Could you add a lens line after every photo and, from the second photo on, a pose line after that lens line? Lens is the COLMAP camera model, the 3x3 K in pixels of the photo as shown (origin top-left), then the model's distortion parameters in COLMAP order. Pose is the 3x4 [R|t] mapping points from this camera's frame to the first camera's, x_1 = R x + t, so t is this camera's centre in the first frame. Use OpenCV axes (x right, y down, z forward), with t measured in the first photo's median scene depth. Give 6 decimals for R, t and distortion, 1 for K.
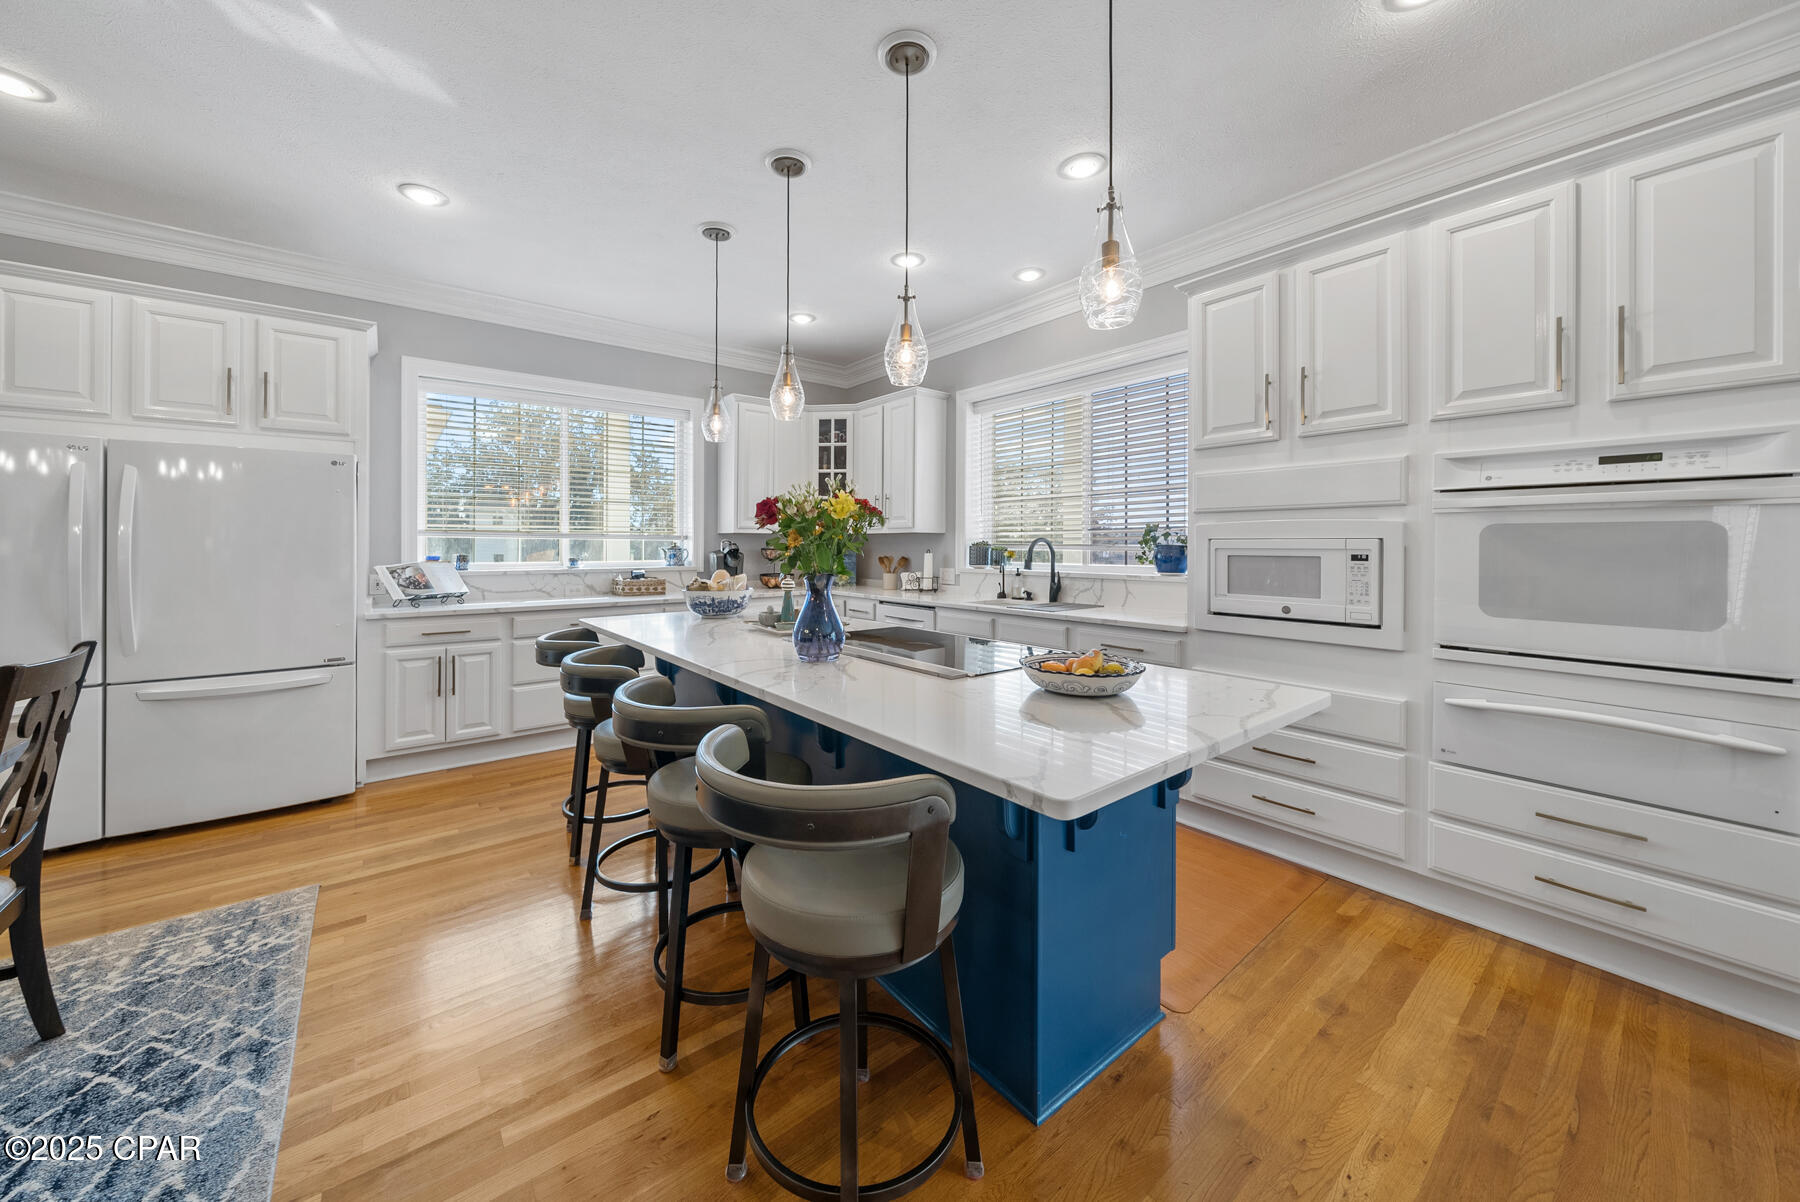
lens RADIAL K [[639.4, 0, 890.1], [0, 639.4, 547.1], [0, 0, 1]] dist [-0.005277, -0.000102]
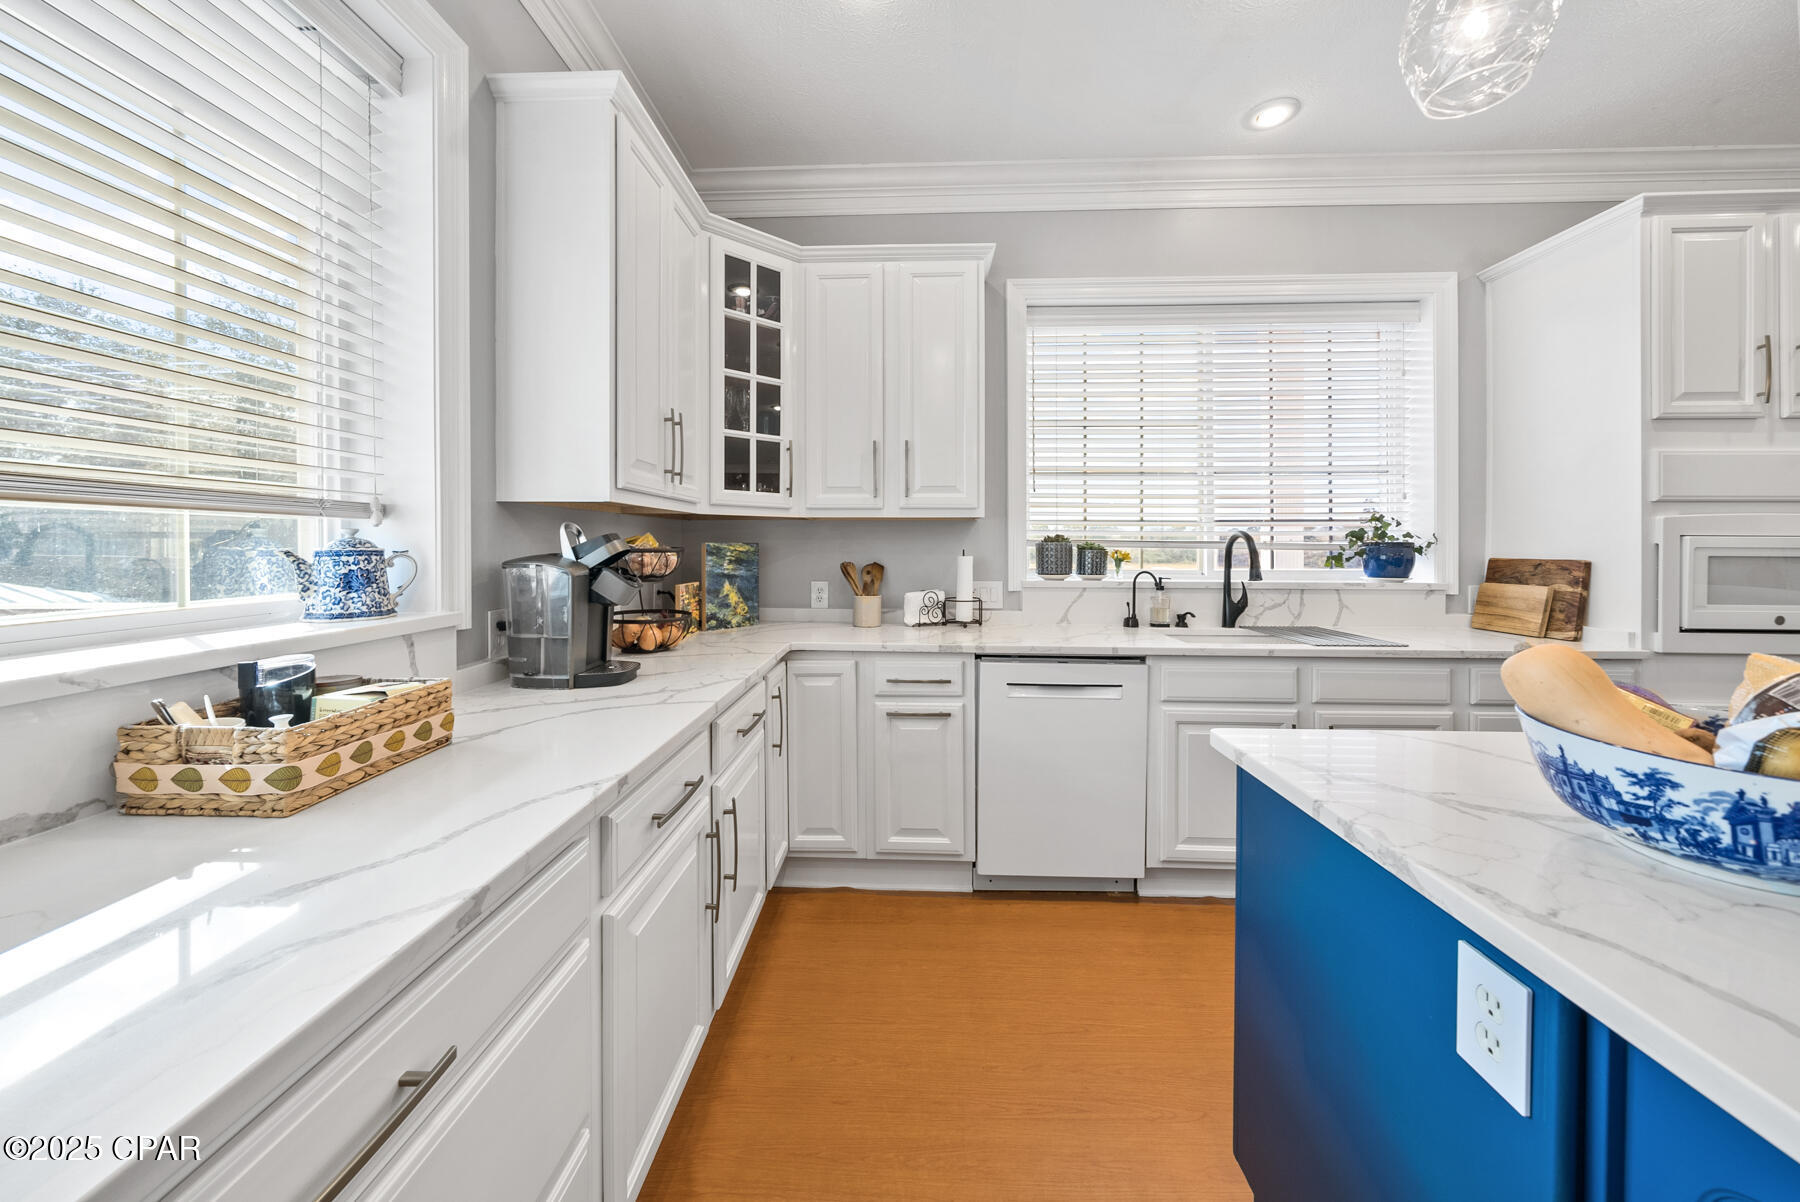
lens RADIAL K [[639.4, 0, 890.1], [0, 639.4, 547.1], [0, 0, 1]] dist [-0.005277, -0.000102]
pose [[0.661638, -0.003393, 0.749816, -0.448242], [-0.000669, 0.999987, 0.005115, -0.000925], [-0.749823, -0.003886, 0.661627, 0.764059]]
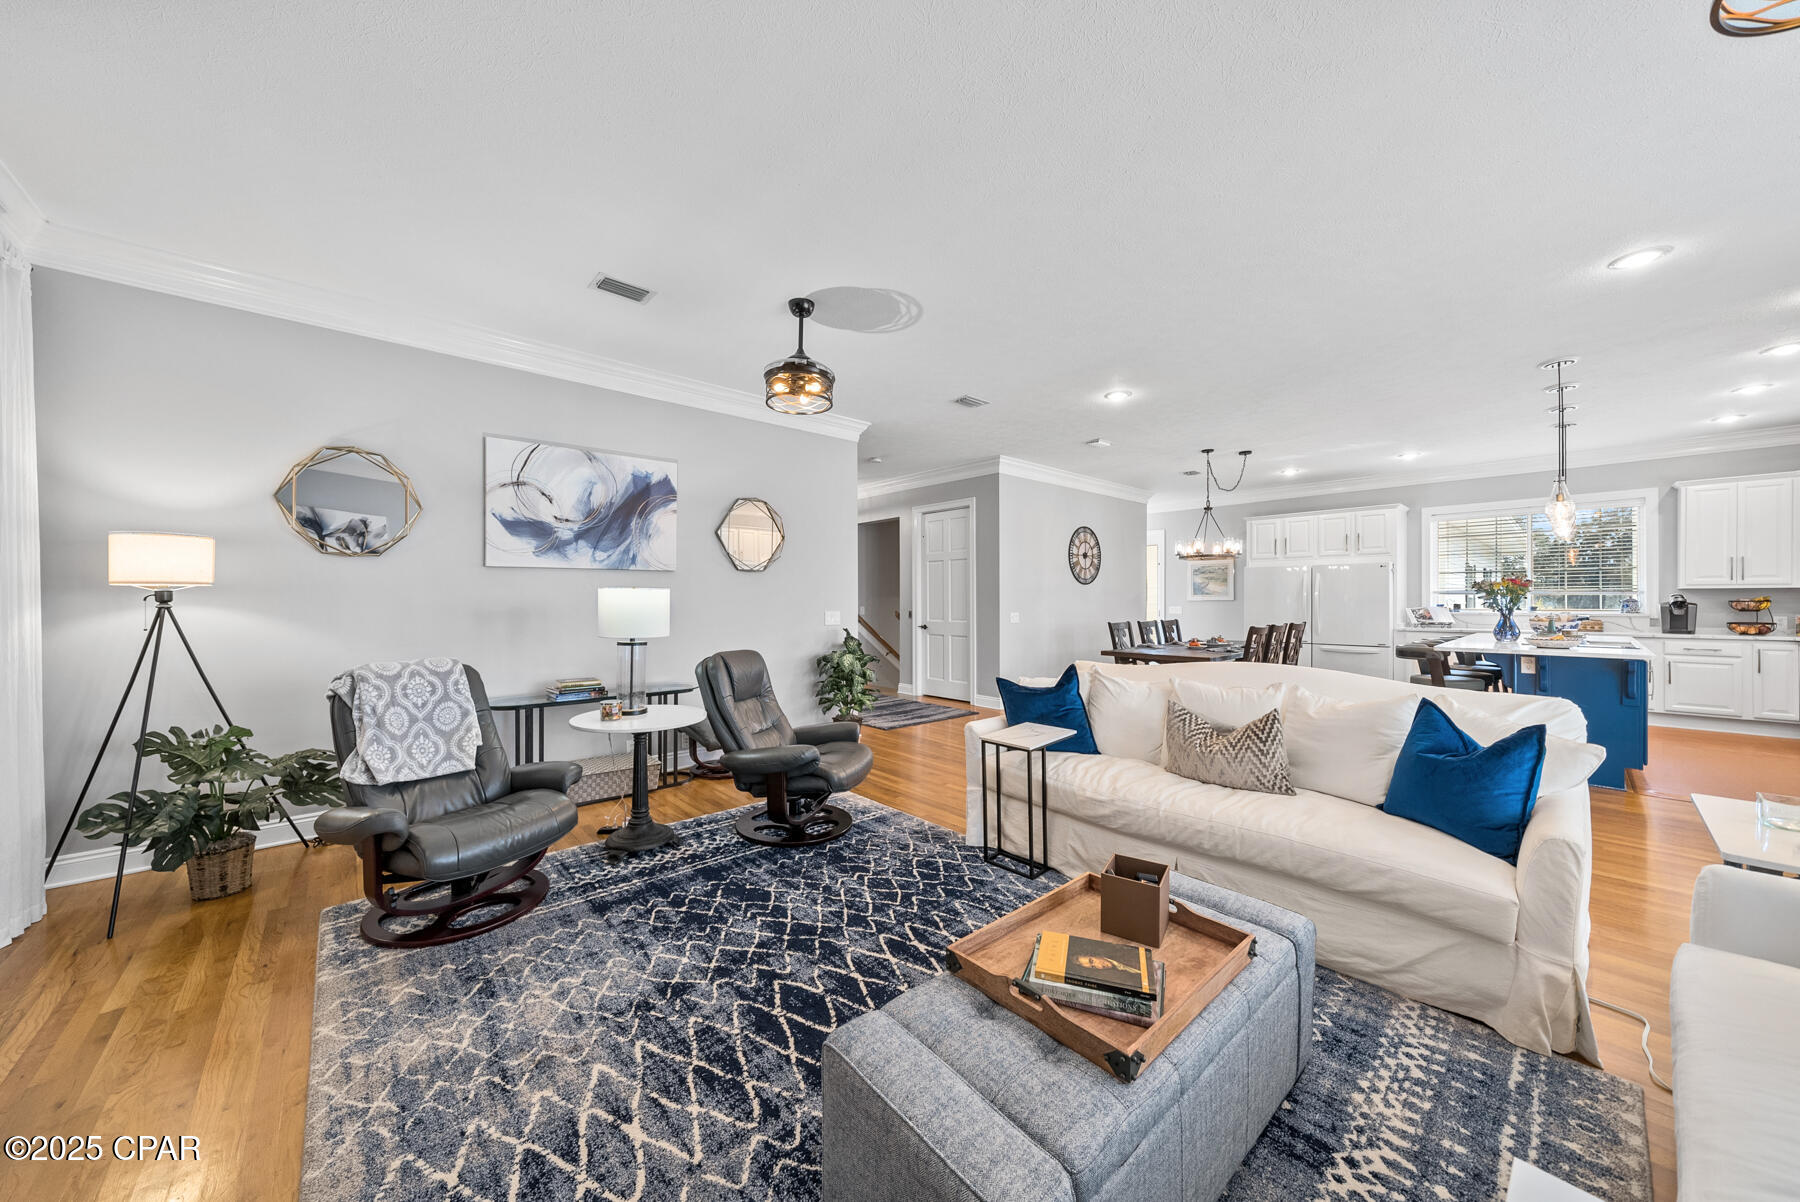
lens RADIAL K [[618.9, 0, 889.1], [0, 618.9, 601.0], [0, 0, 1]] dist [-0.006600, 0.000007]
pose [[0.055214, 0.000911, -0.998474, 1.029951], [-0.000906, 0.999999, 0.000862, 0.003869], [0.998474, 0.000857, 0.055215, -0.766000]]
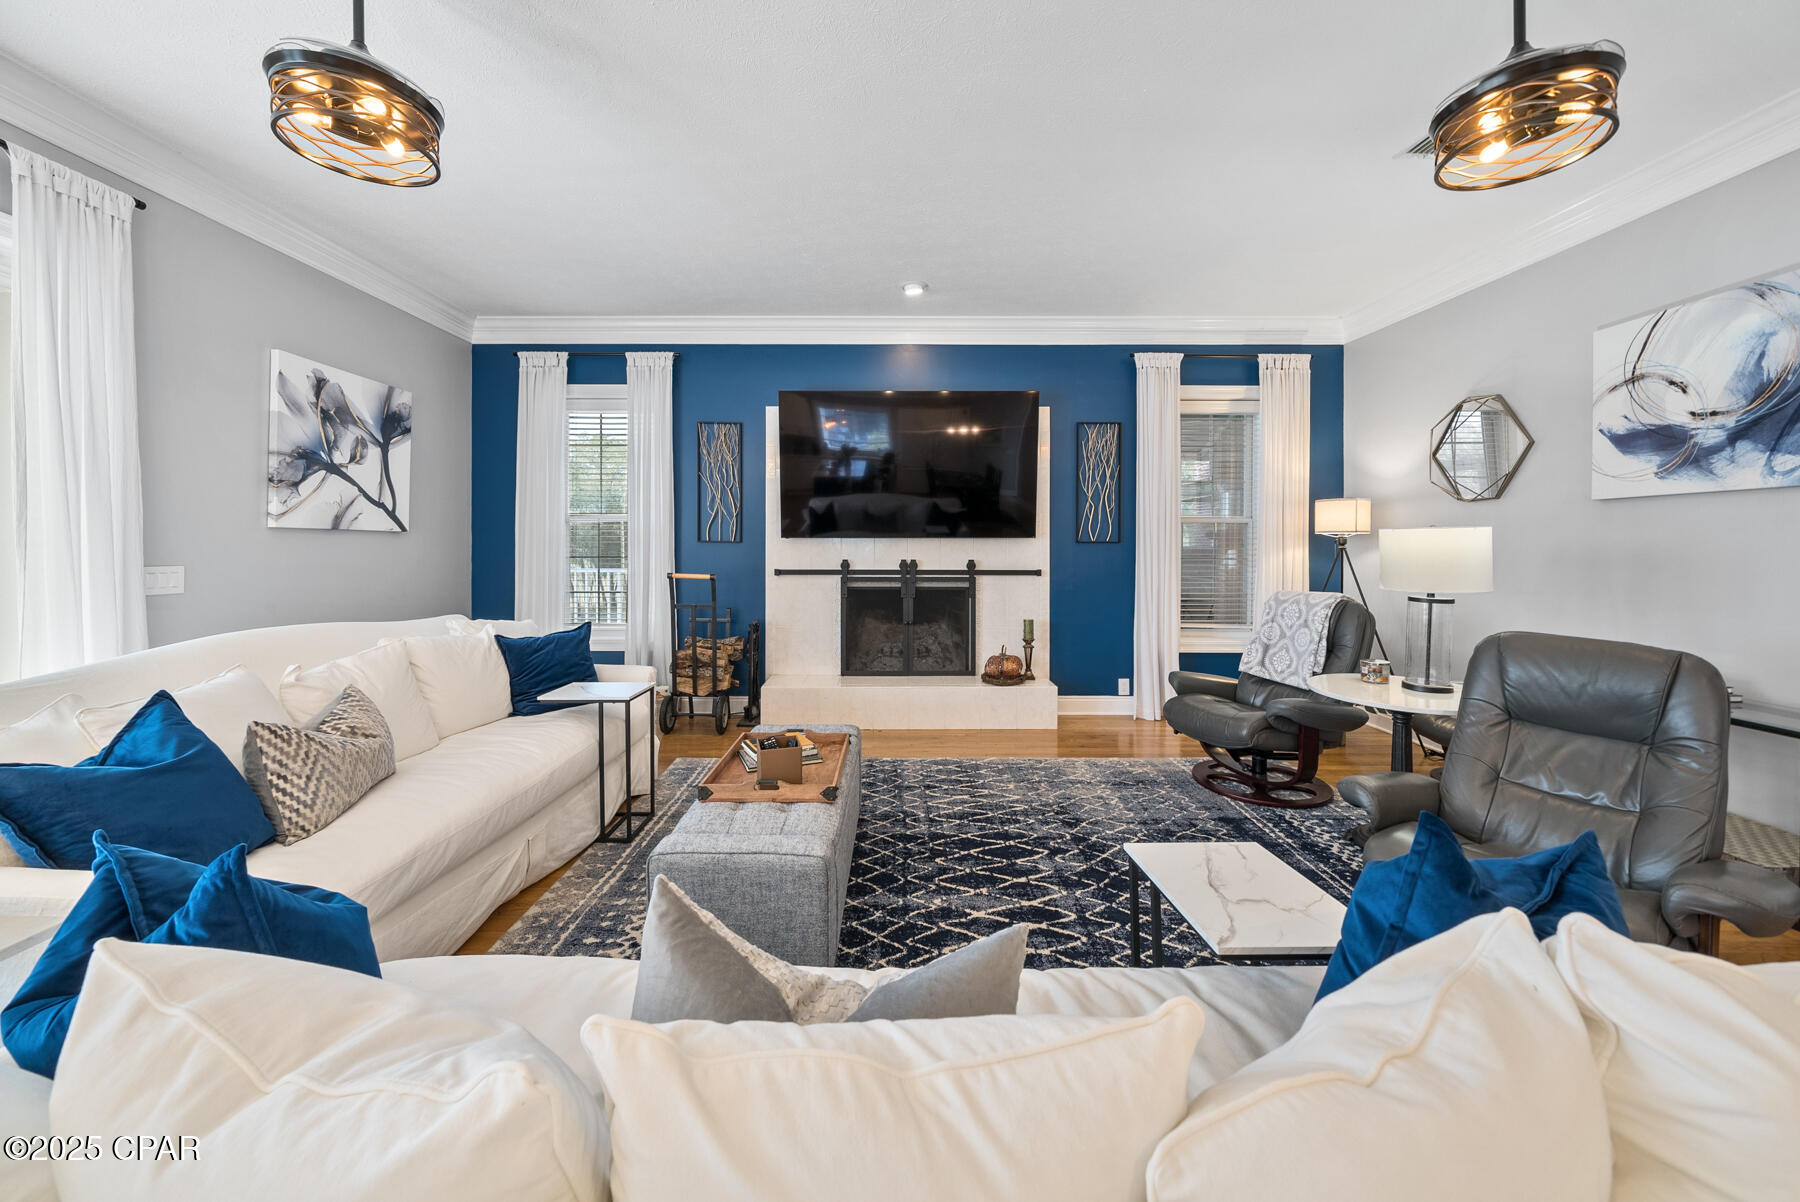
lens RADIAL K [[639.4, 0, 890.1], [0, 639.4, 547.1], [0, 0, 1]] dist [-0.005277, -0.000102]
pose [[-0.784697, -0.006527, 0.619845, 0.300381], [-0.001592, 0.999962, 0.008513, 0.003110], [-0.619878, 0.005694, -0.784678, -0.264239]]
